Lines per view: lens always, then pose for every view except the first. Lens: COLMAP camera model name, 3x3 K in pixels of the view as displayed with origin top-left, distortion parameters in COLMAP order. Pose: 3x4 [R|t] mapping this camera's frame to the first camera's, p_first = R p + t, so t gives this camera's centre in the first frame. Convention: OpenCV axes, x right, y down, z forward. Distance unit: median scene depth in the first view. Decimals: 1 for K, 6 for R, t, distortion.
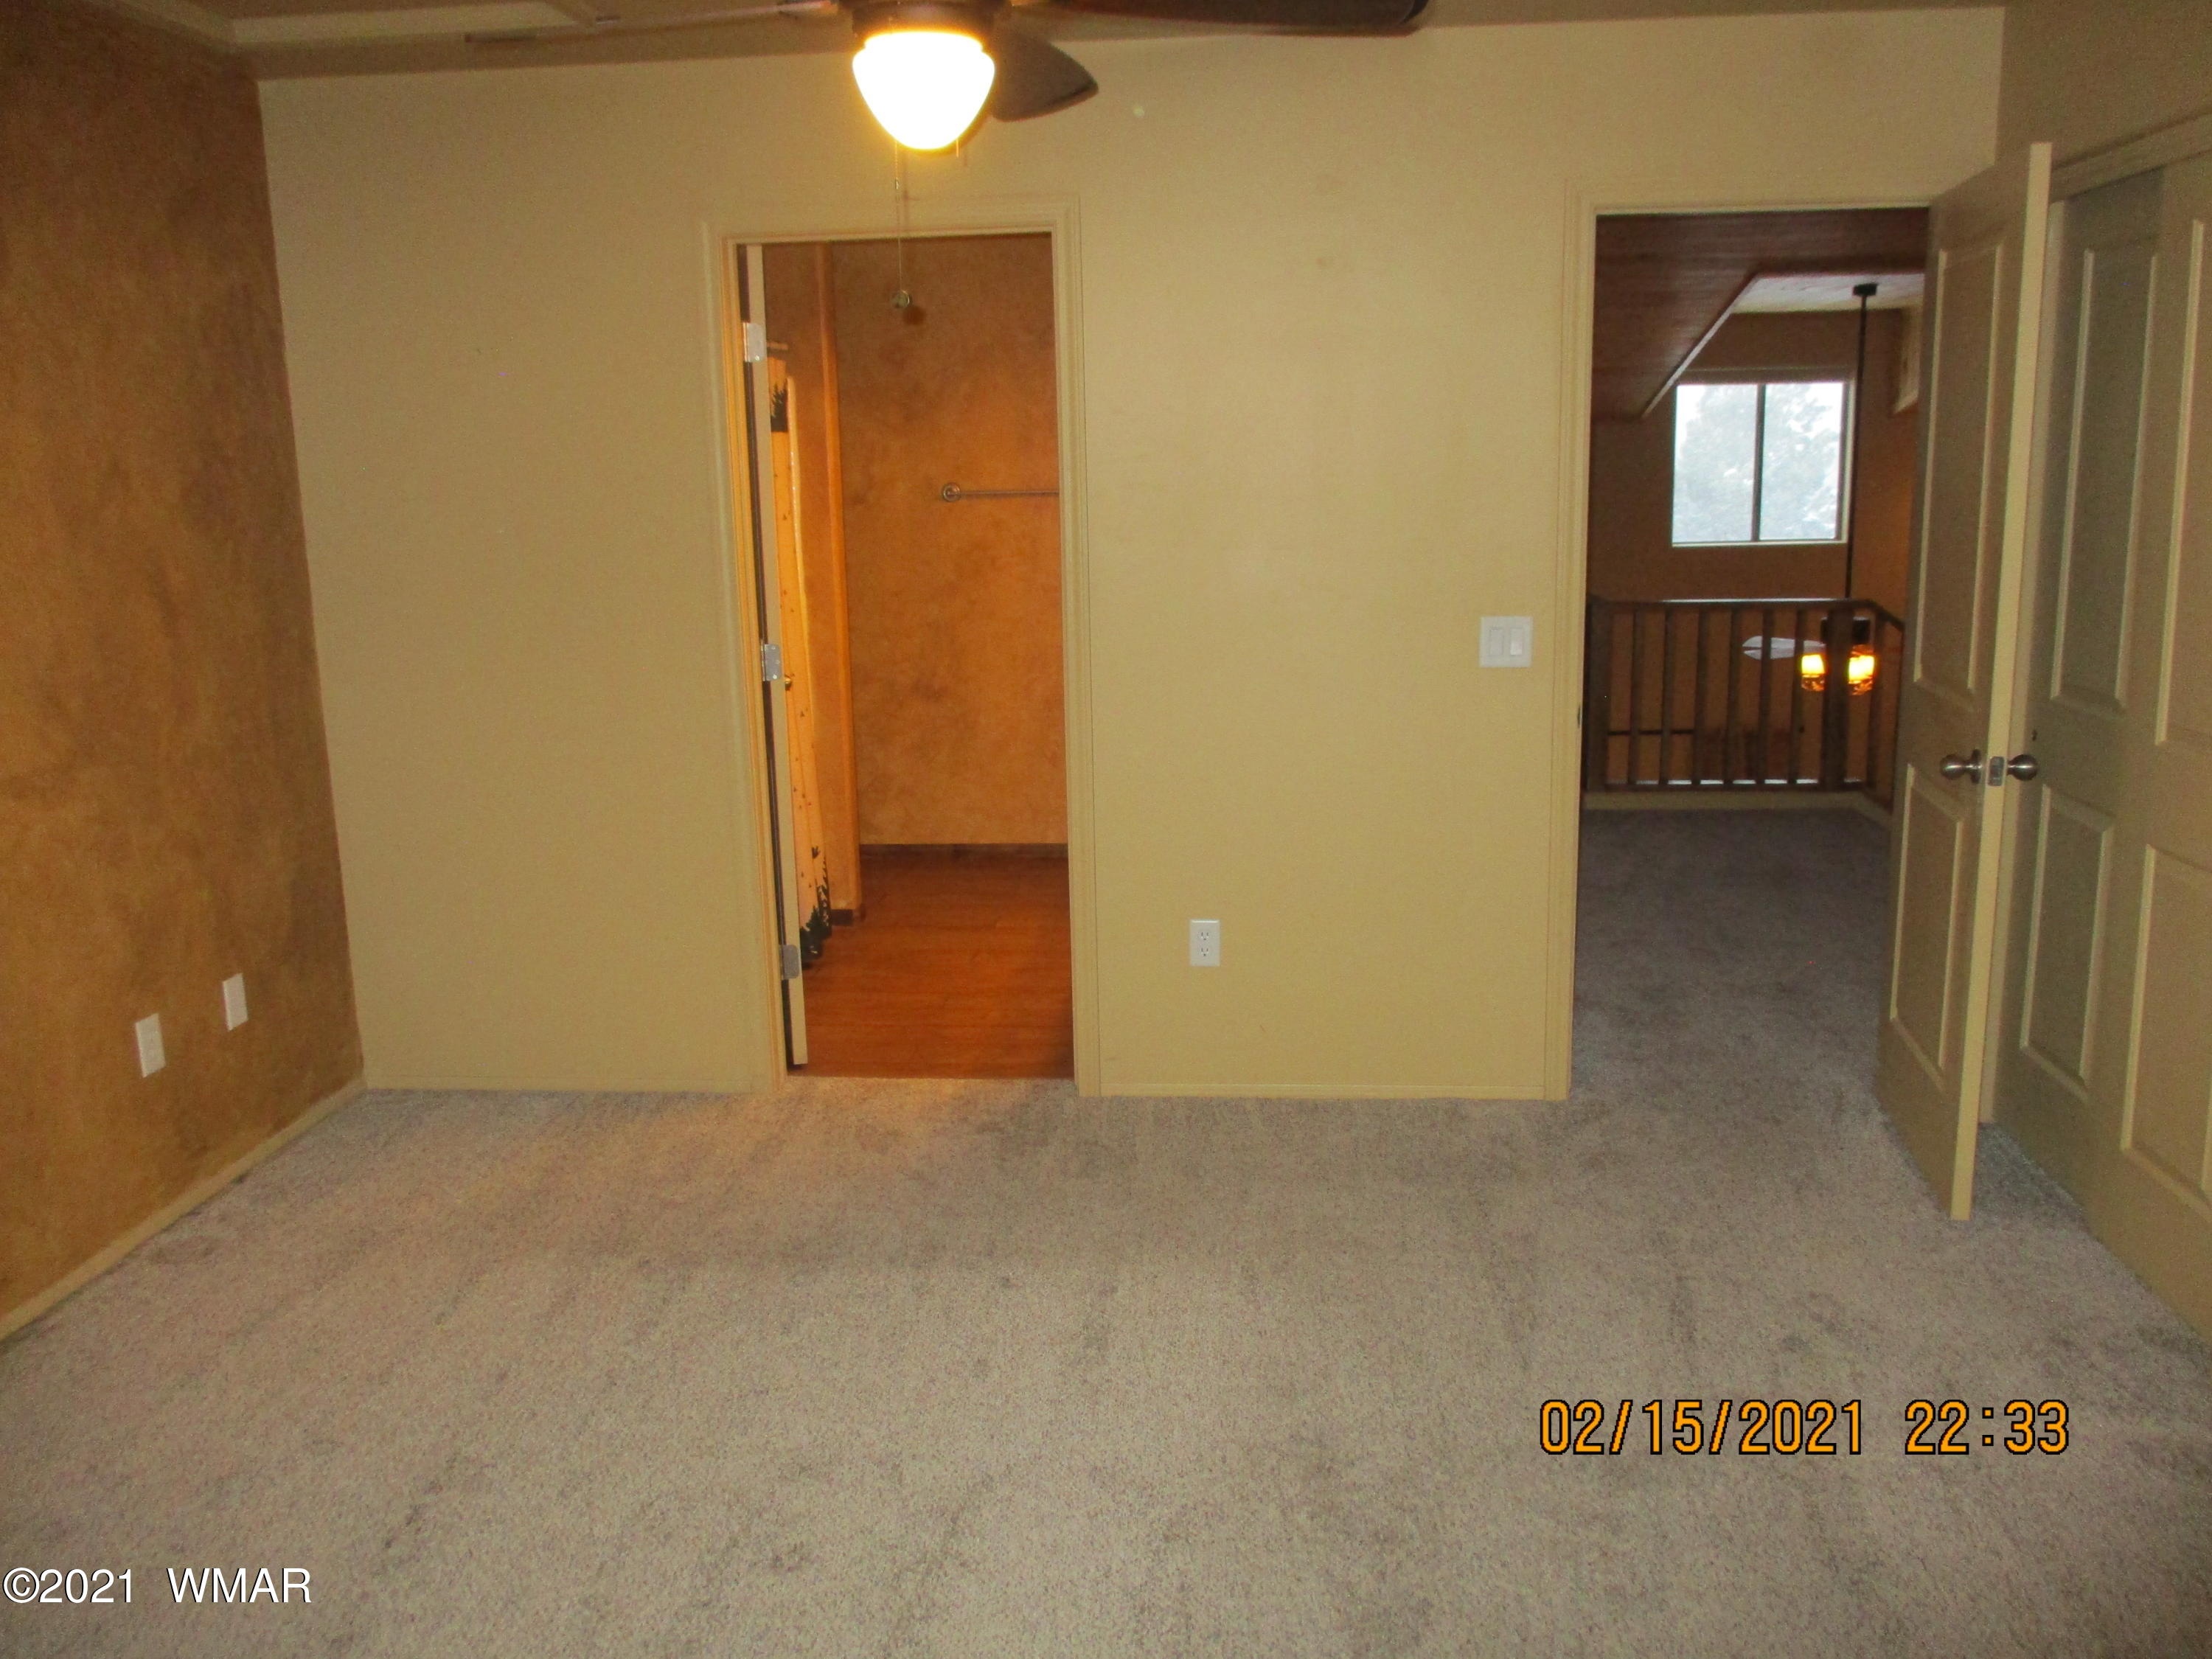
lens RADIAL K [[1791.6, 0, 1120.0], [0, 1791.6, 838.1], [0, 0, 1]] dist [-0.047496, 0.017140]
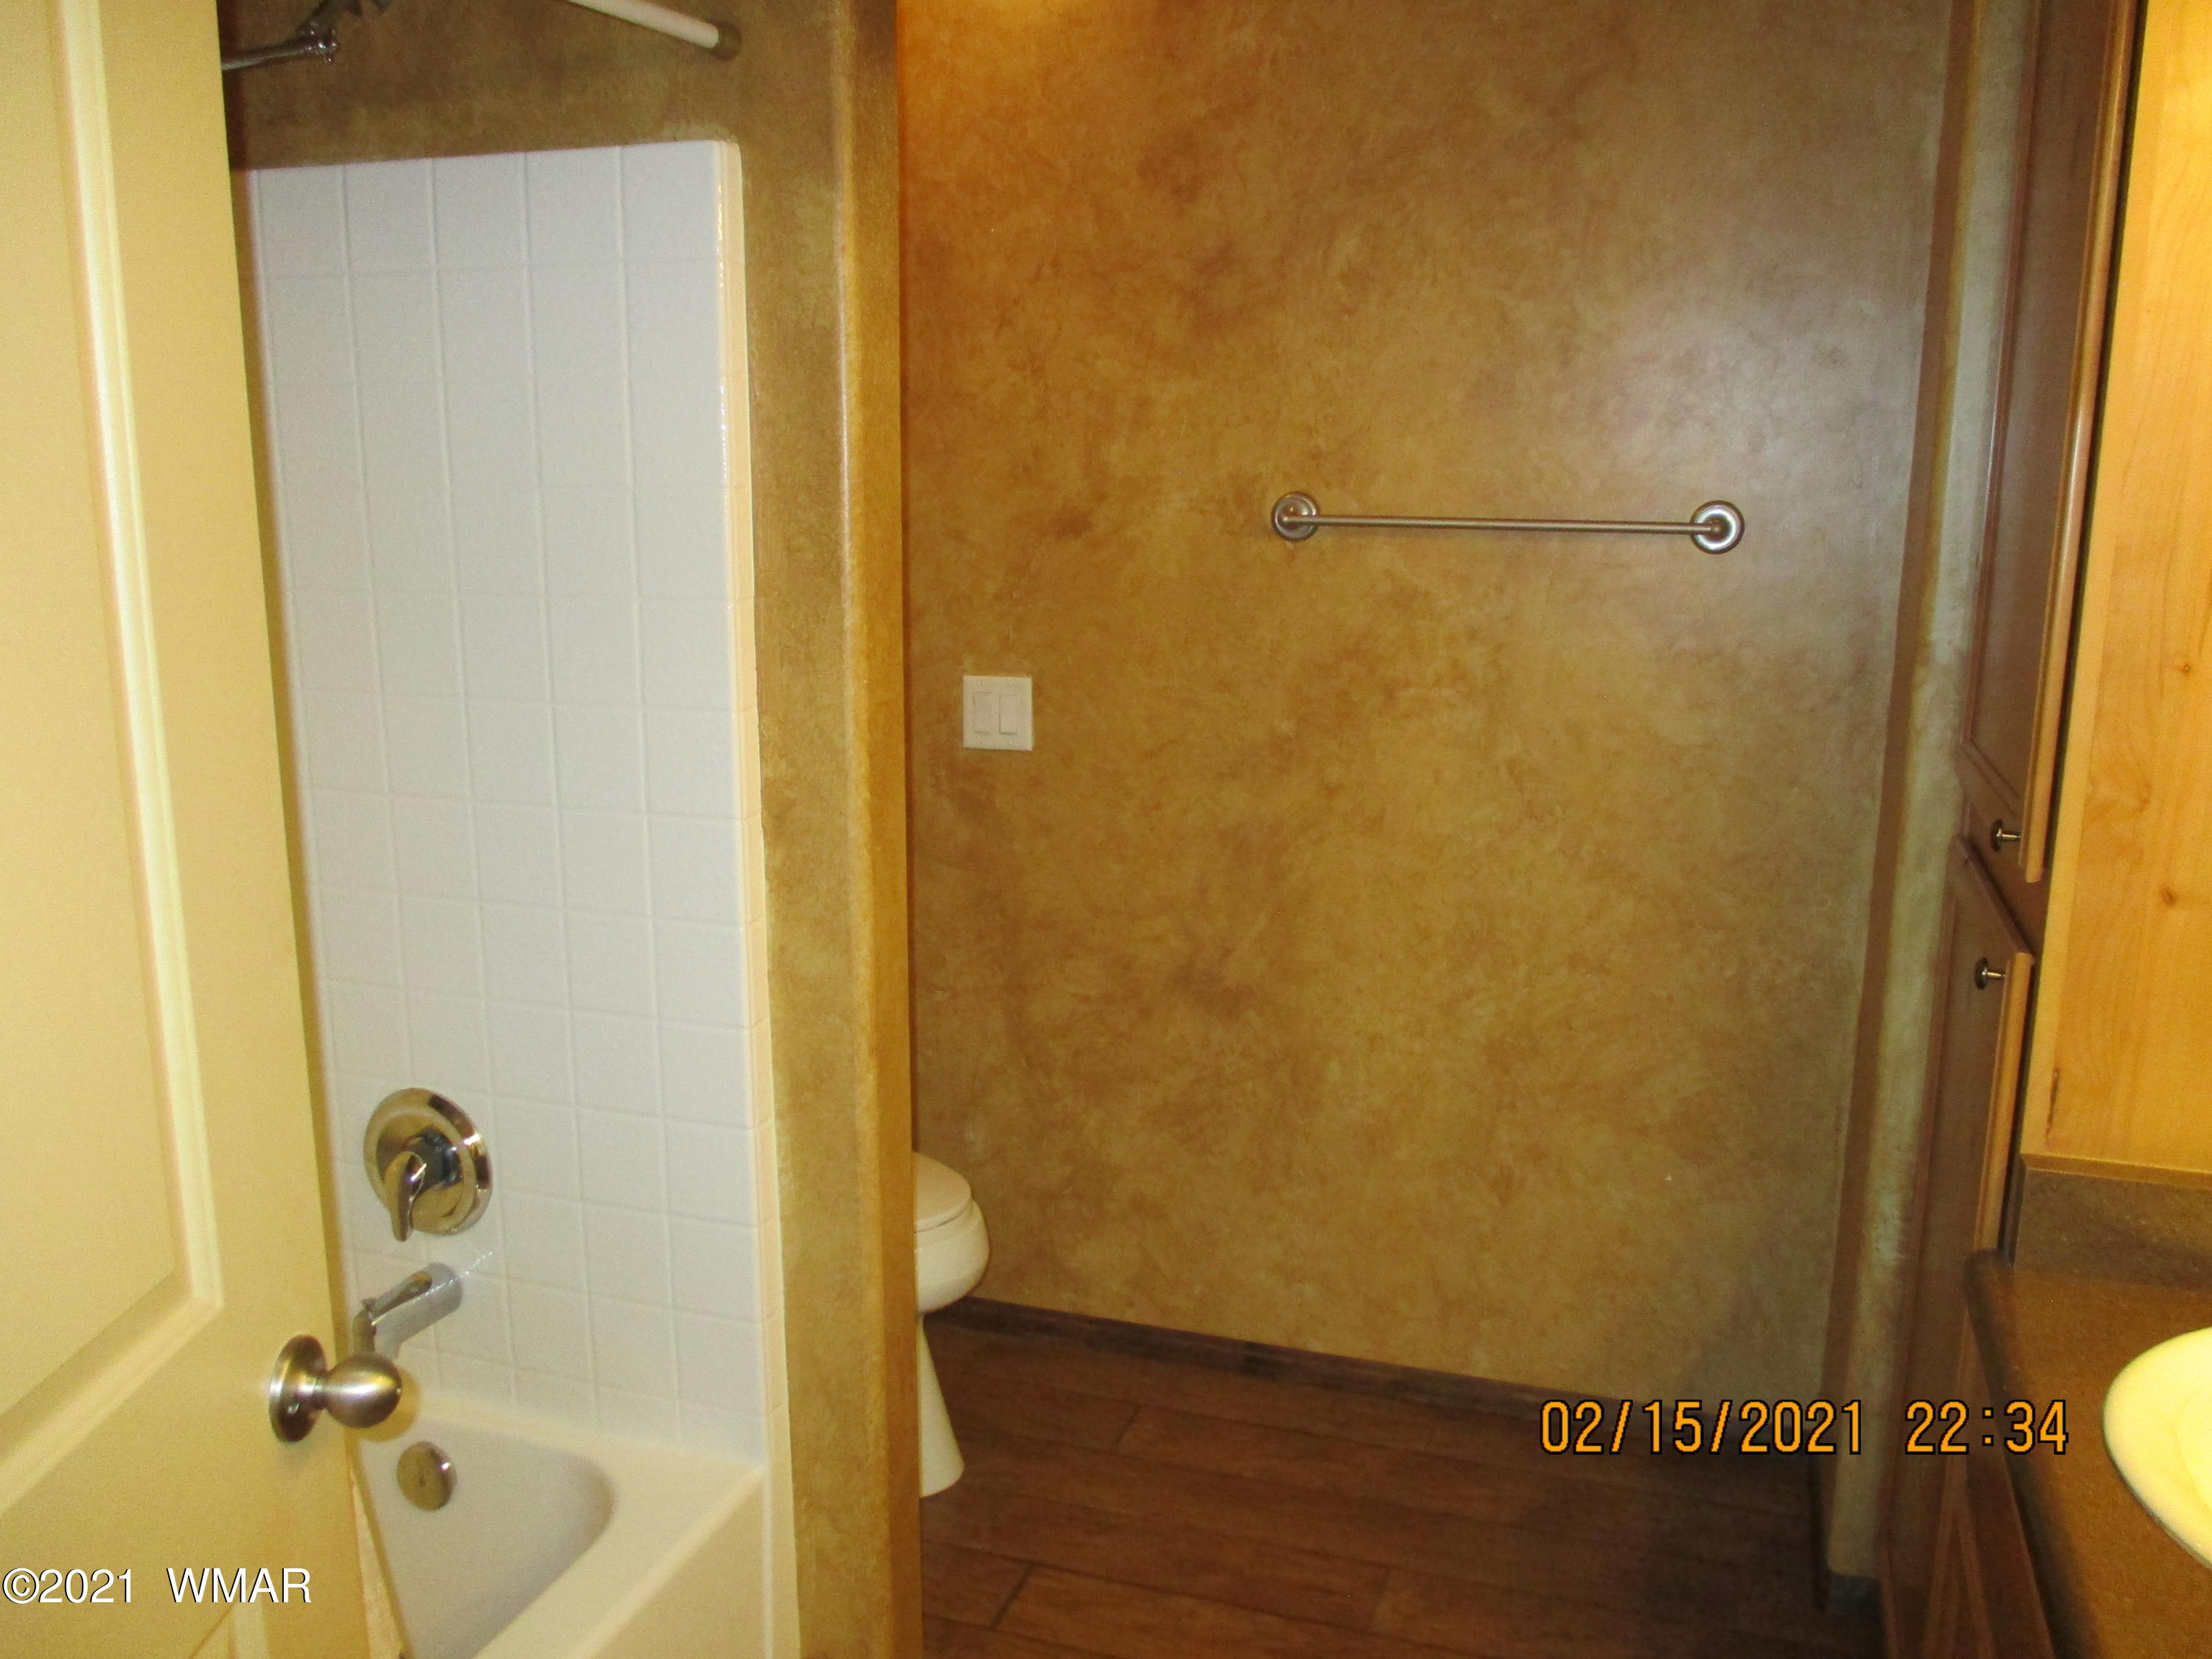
lens RADIAL K [[1791.6, 0, 1112.3], [0, 1791.6, 821.0], [0, 0, 1]] dist [-0.047496, 0.017140]
pose [[0.968218, 0.076253, -0.238202, -0.033390], [-0.076823, 0.997021, 0.006902, -0.123757], [0.238019, 0.011617, 0.971191, 0.596378]]
